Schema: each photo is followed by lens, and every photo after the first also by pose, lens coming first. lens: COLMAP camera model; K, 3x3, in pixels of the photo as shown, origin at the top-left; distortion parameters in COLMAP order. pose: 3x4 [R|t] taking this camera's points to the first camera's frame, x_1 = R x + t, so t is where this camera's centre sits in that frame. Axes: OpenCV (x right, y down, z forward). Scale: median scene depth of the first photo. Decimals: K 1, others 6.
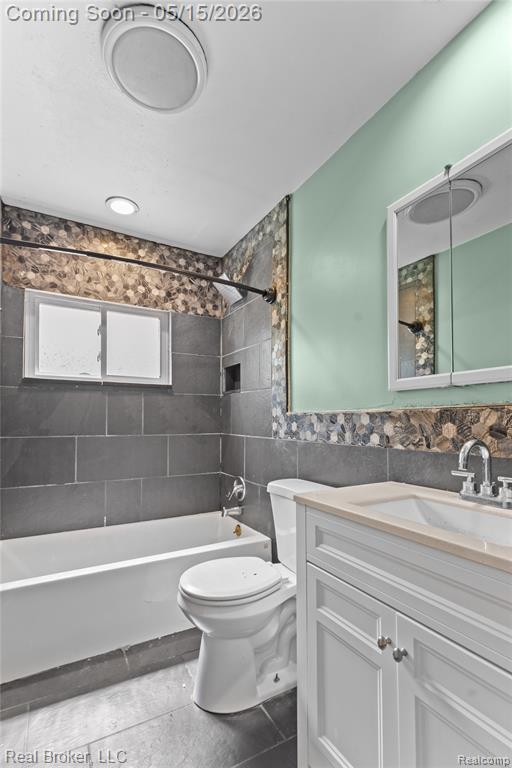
lens RADIAL K [[347.0, 0, 251.8], [0, 347.0, 404.6], [0, 0, 1]] dist [-0.007327, 0.000406]
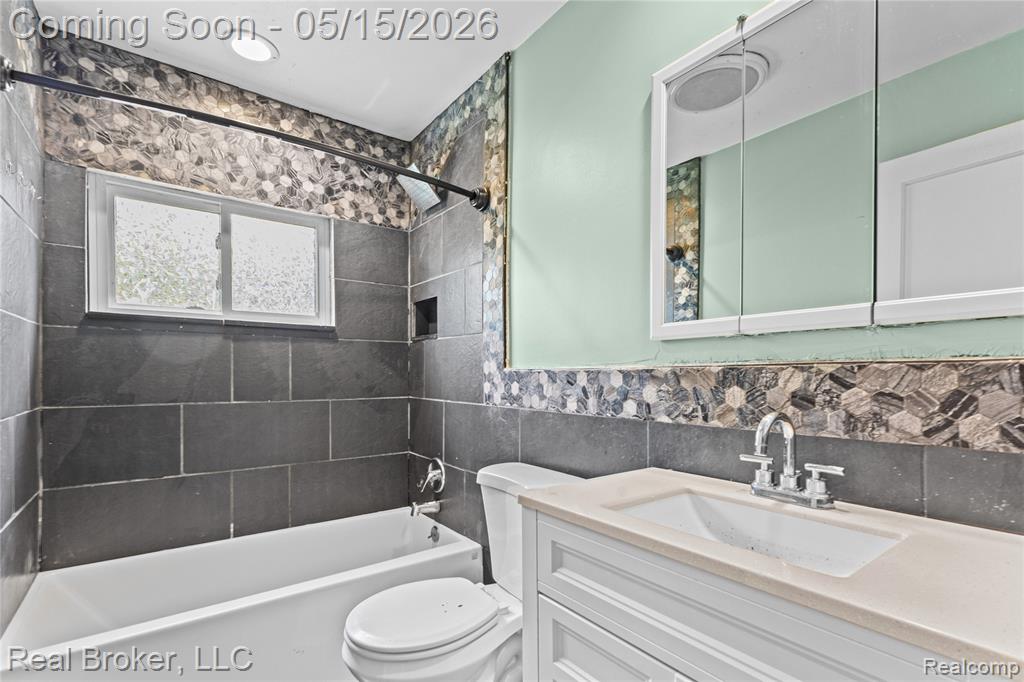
lens RADIAL K [[462.6, 0, 518.2], [0, 462.6, 373.0], [0, 0, 1]] dist [-0.007327, 0.000406]
pose [[0.990084, 0.000104, 0.140479, -0.002914], [-0.005873, 0.999156, 0.040649, -0.005134], [-0.140357, -0.041071, 0.989249, 0.057416]]
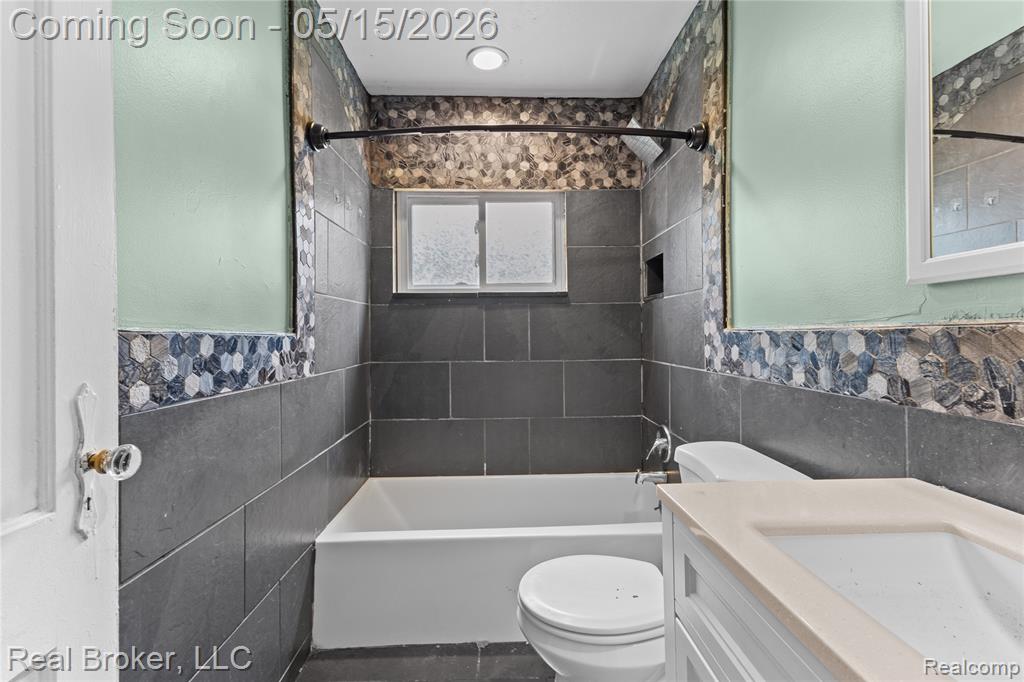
lens RADIAL K [[453.0, 0, 513.0], [0, 453.0, 329.8], [0, 0, 1]] dist [-0.001446, 0.000527]
pose [[0.890794, -0.016946, -0.454091, 0.110362], [0.032757, 0.999099, 0.026974, -0.007292], [0.453225, -0.038903, 0.890547, 0.117828]]
